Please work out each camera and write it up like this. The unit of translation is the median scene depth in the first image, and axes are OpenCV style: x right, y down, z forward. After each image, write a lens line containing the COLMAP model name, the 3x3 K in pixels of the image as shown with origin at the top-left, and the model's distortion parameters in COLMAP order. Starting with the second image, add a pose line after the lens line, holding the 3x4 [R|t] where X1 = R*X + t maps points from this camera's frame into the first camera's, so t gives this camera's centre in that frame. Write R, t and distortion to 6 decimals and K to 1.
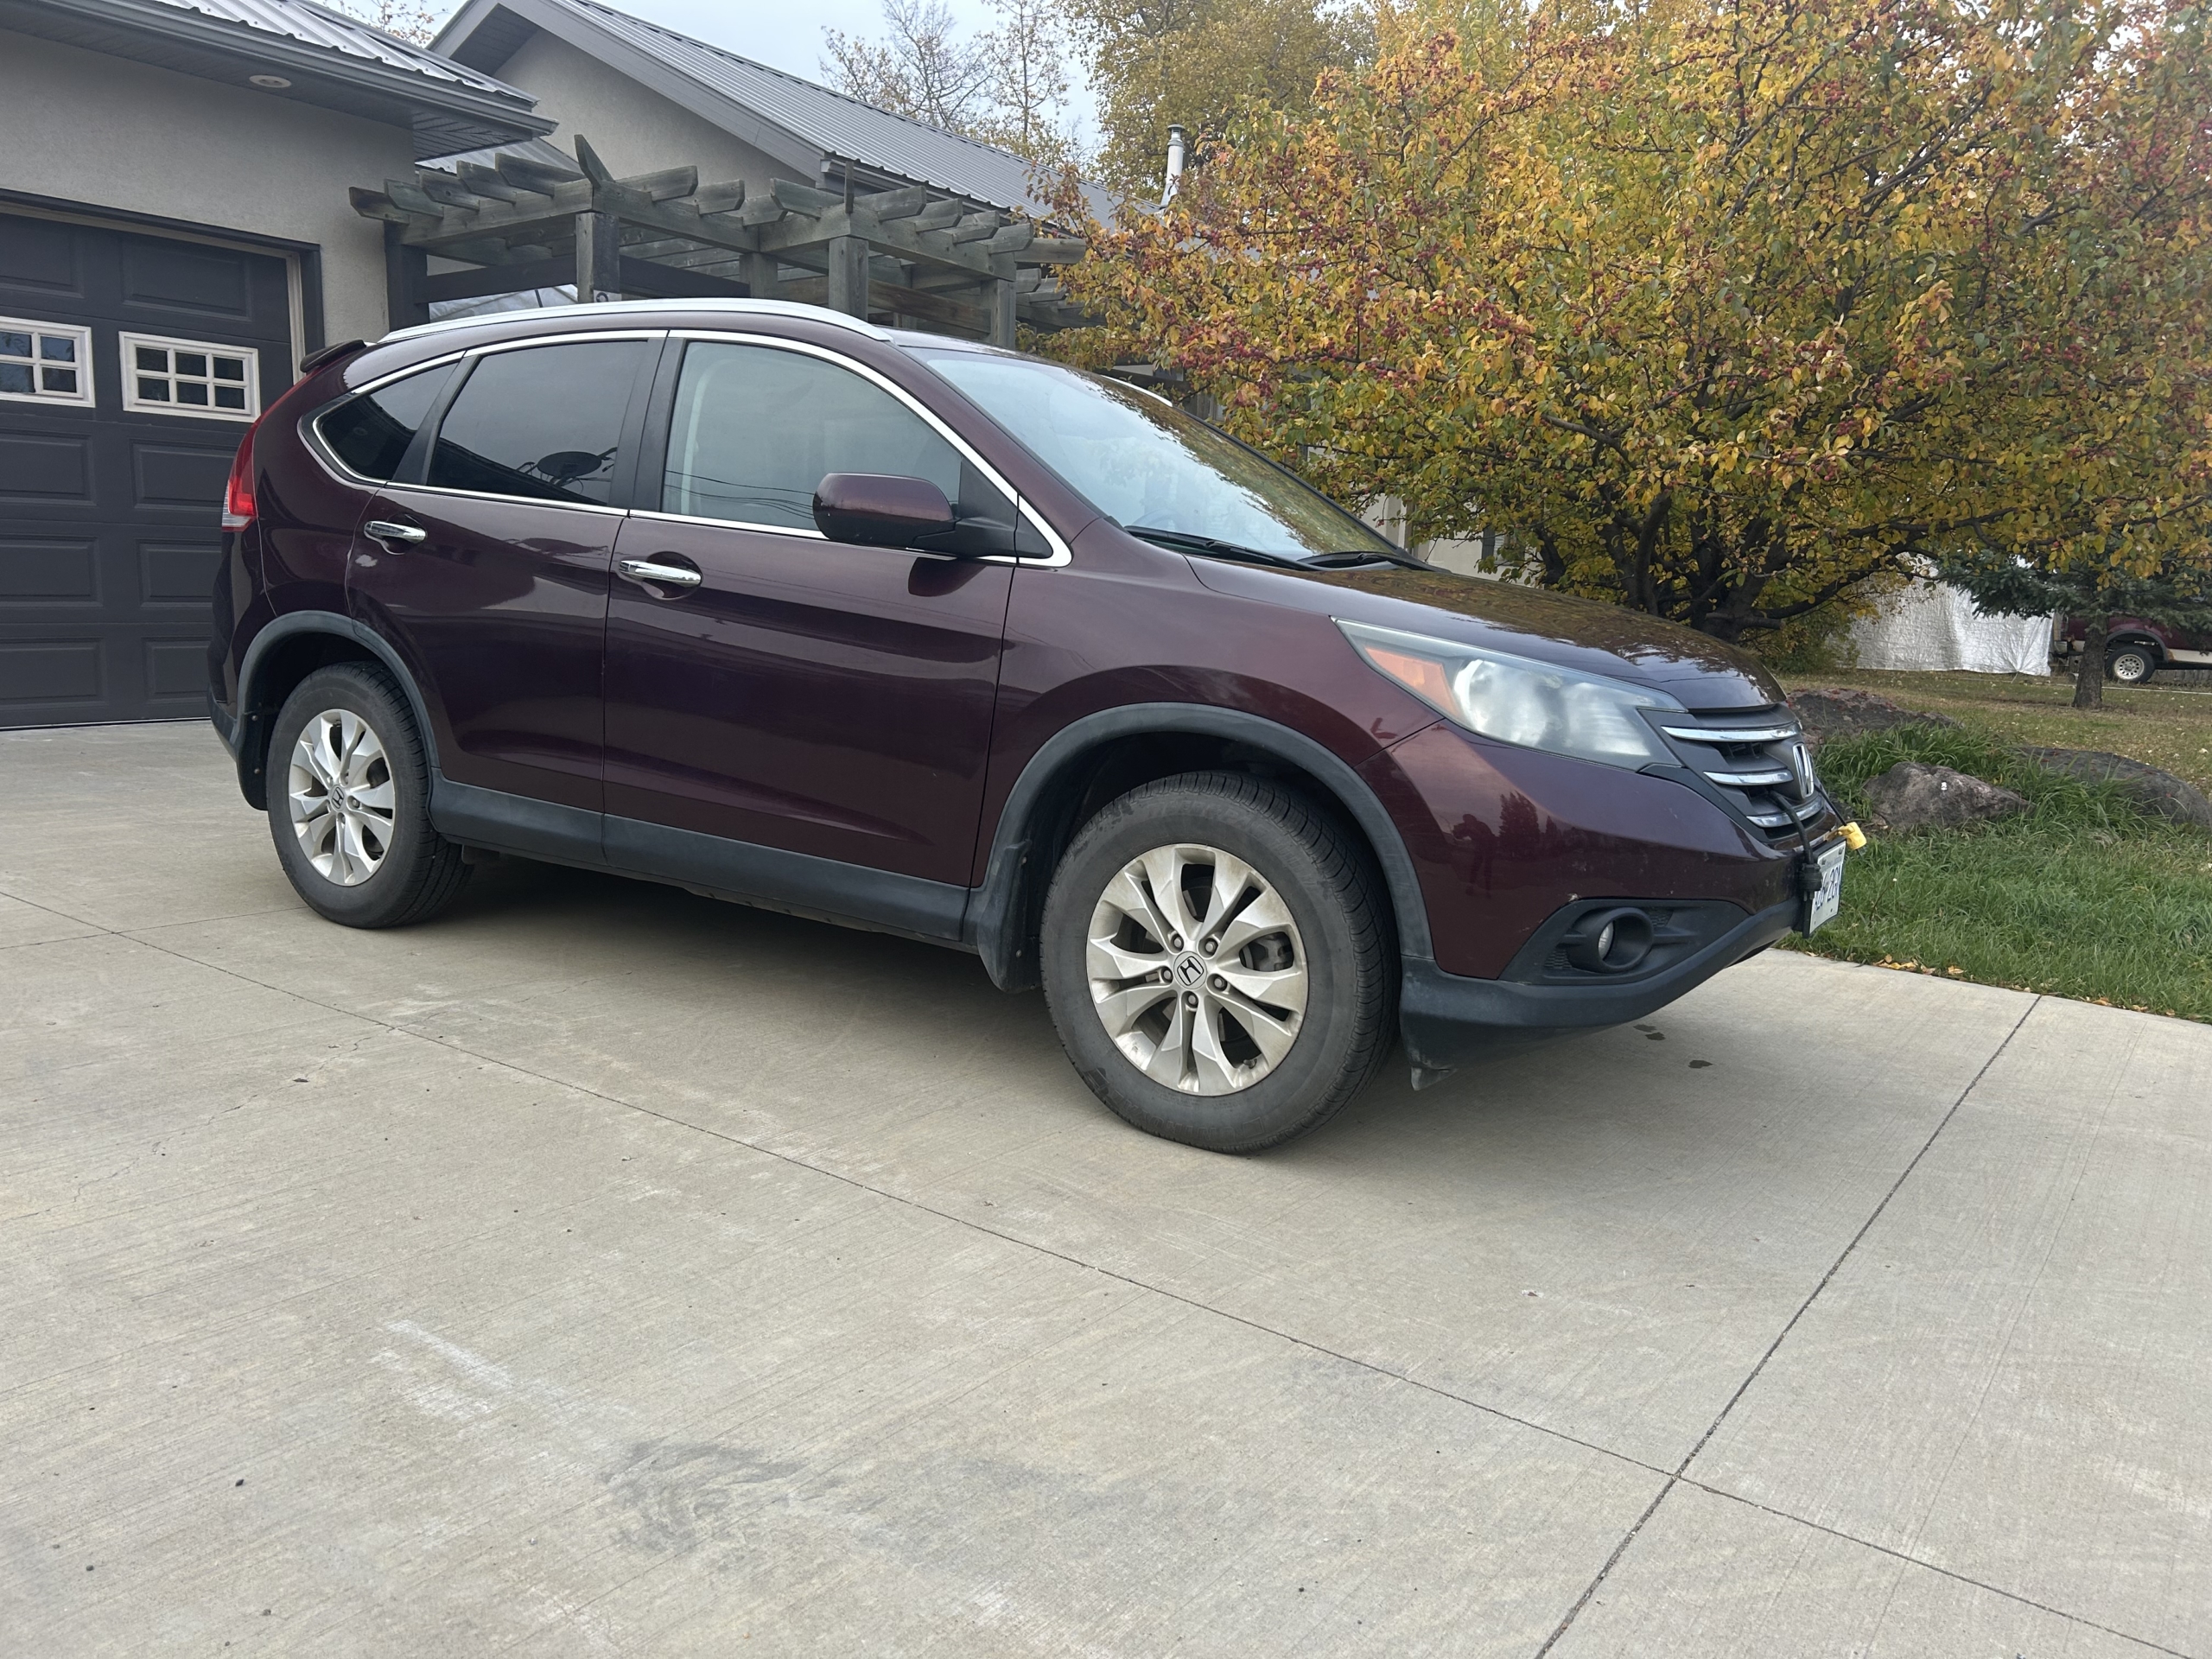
lens RADIAL K [[1697.7, 0, 1097.4], [0, 1697.7, 833.9], [0, 0, 1]] dist [0.022379, -0.003016]
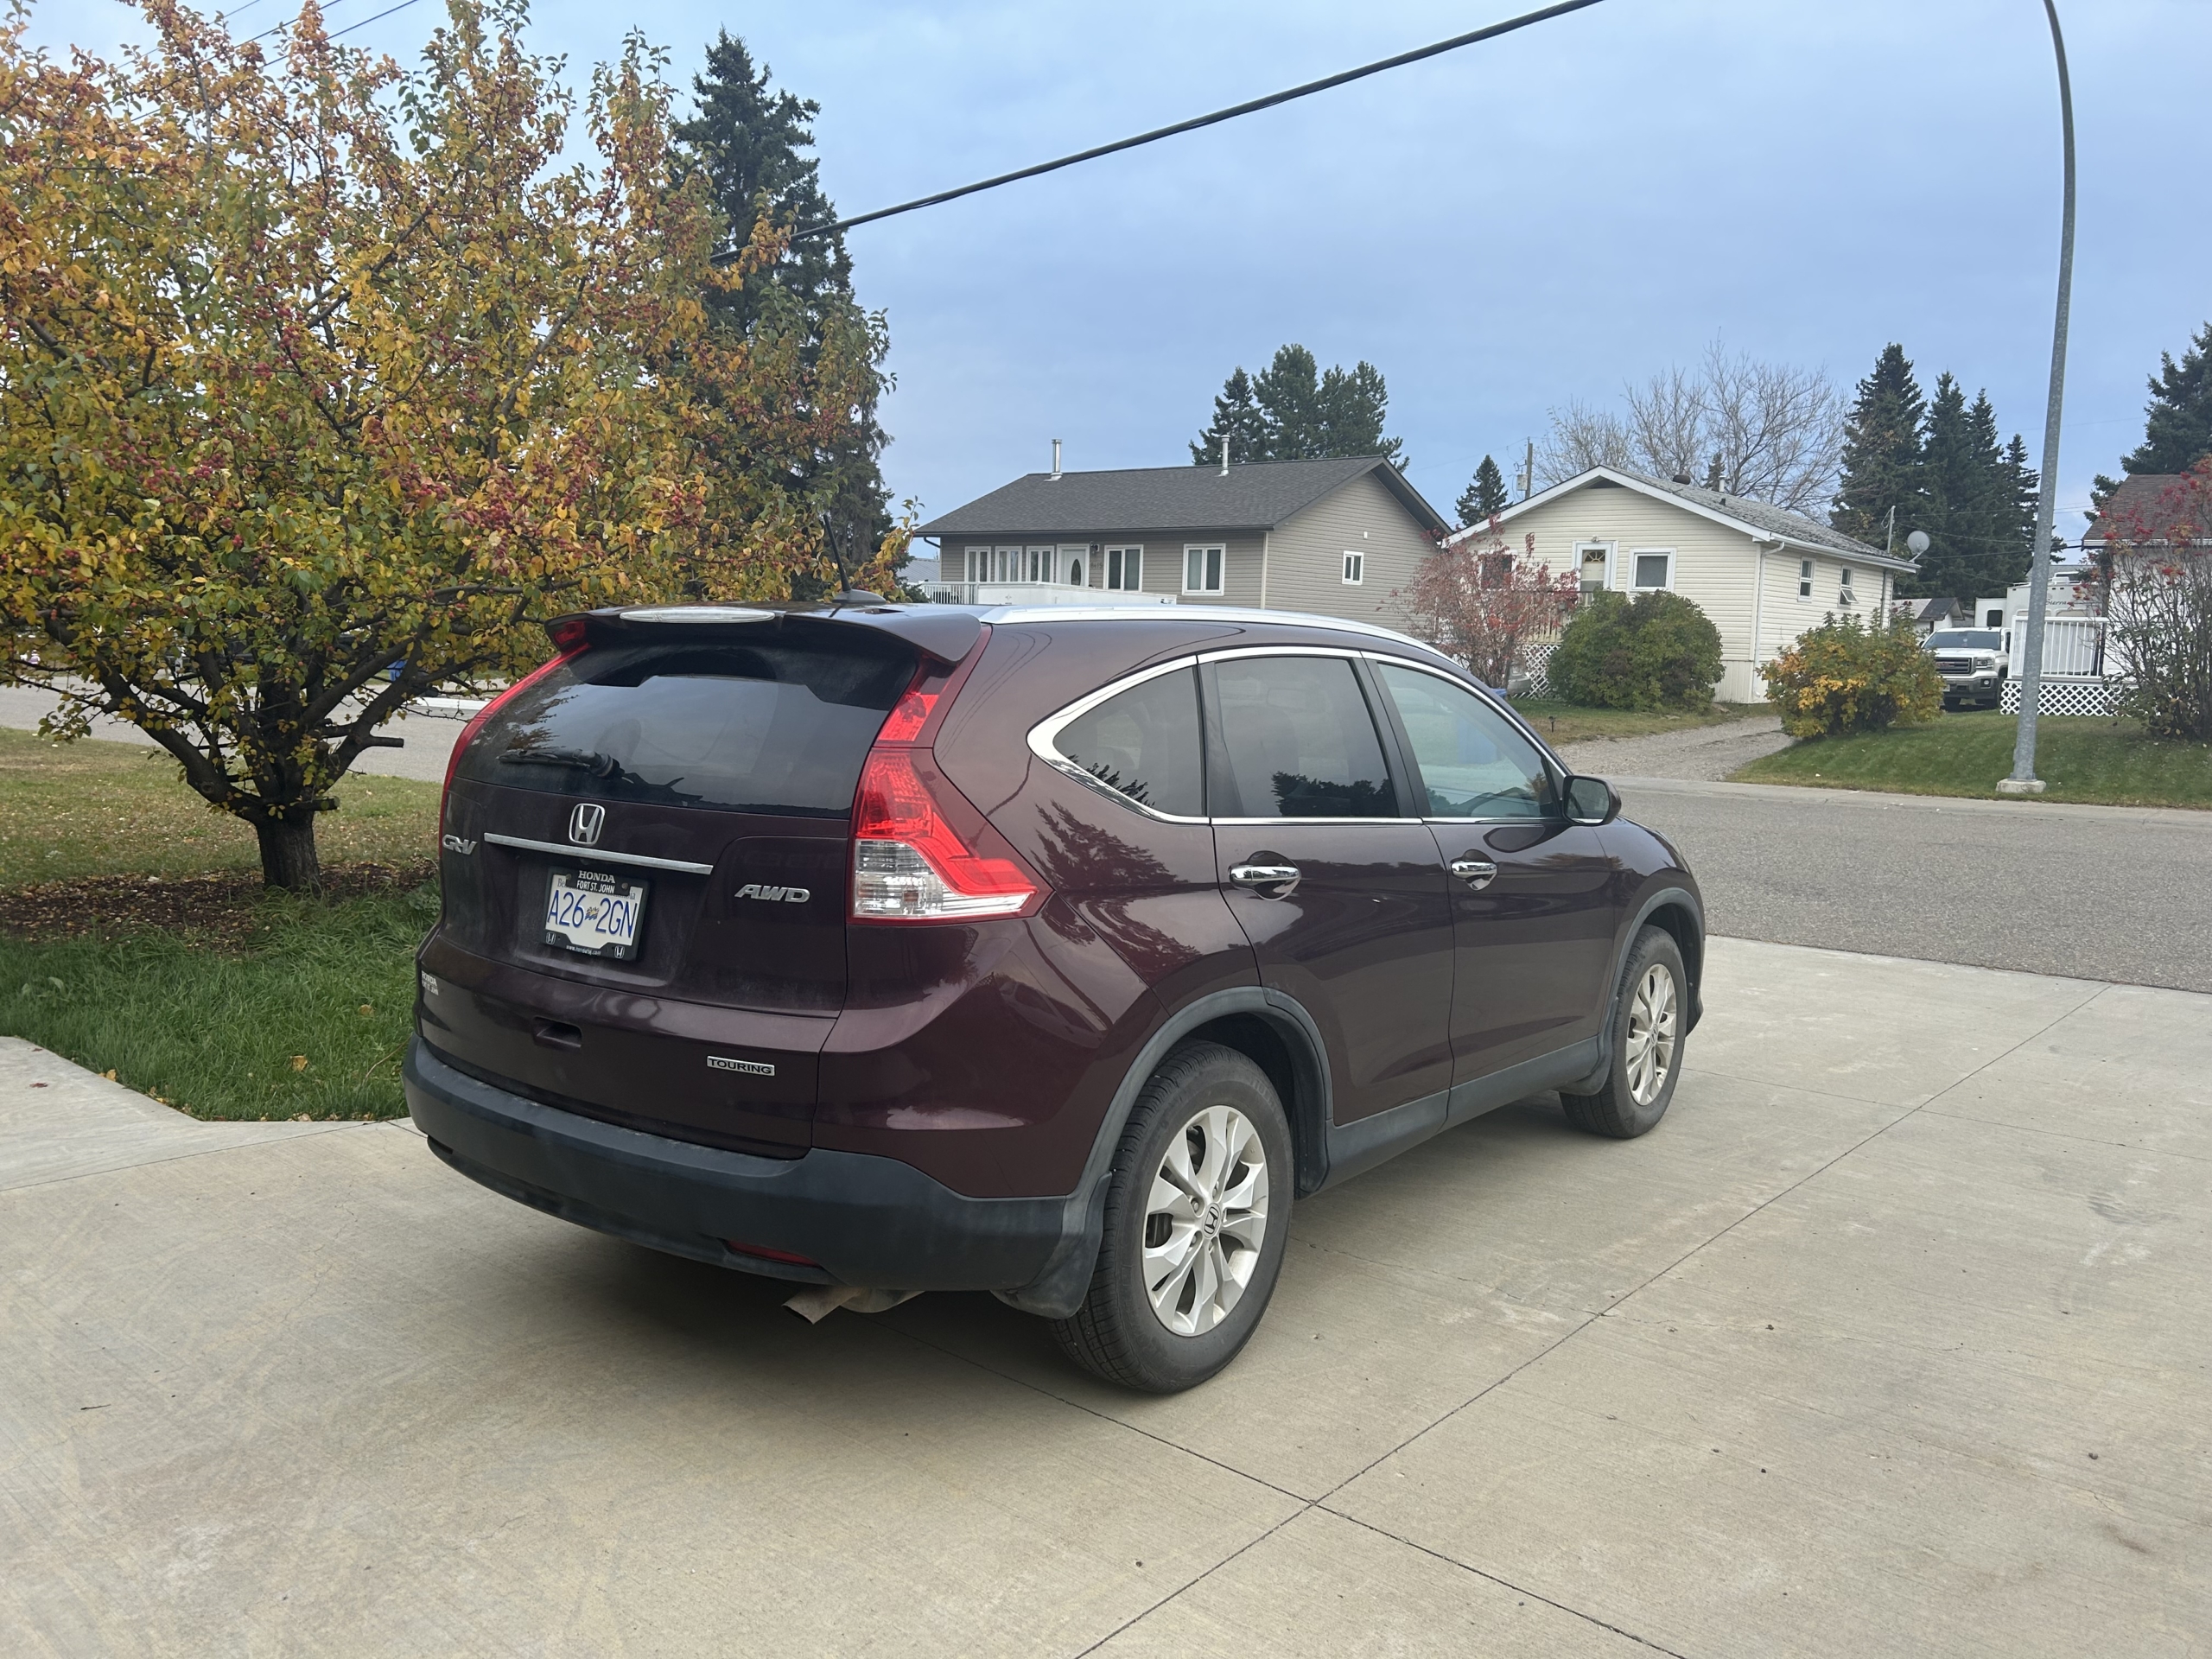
lens RADIAL K [[1697.7, 0, 1093.0], [0, 1697.7, 827.5], [0, 0, 1]] dist [0.022379, -0.003016]
pose [[0.069943, -0.142169, 0.987368, -1.620058], [0.131015, 0.982528, 0.132192, -0.423210], [-0.988910, 0.120114, 0.087347, 1.298181]]
